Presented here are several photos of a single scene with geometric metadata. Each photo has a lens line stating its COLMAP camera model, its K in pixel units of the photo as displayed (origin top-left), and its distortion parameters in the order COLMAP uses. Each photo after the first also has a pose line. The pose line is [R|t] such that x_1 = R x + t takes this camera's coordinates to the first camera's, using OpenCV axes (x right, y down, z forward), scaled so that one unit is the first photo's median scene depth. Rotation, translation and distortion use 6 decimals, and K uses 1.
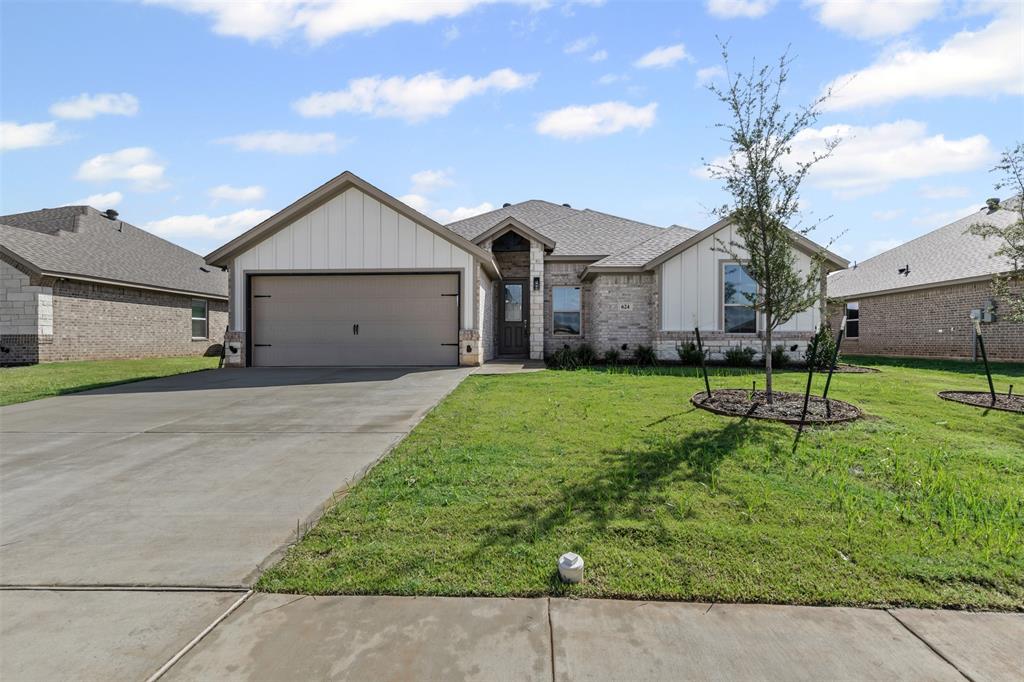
lens RADIAL K [[484.3, 0, 512.0], [0, 484.3, 341.0], [0, 0, 1]] dist [0.000408, -0.000162]
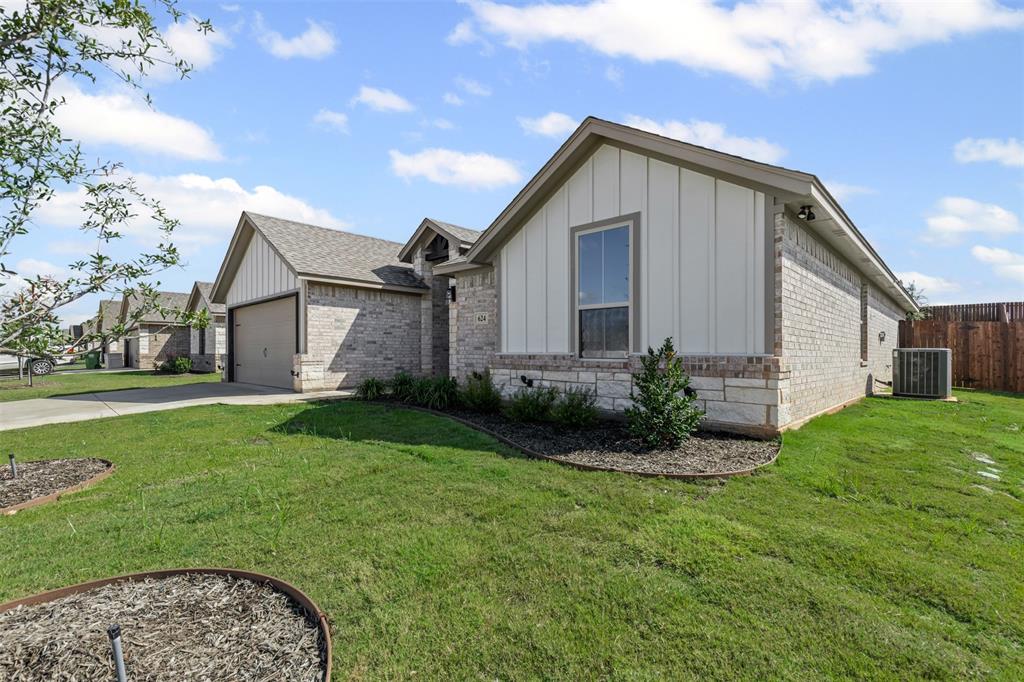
lens RADIAL K [[459.5, 0, 513.9], [0, 459.5, 349.4], [0, 0, 1]] dist [0.001645, 0.000022]
pose [[0.747706, -0.001104, -0.664030, 0.734220], [-0.002924, 0.999983, -0.004954, -0.023832], [0.664024, 0.005646, 0.747690, 0.558250]]
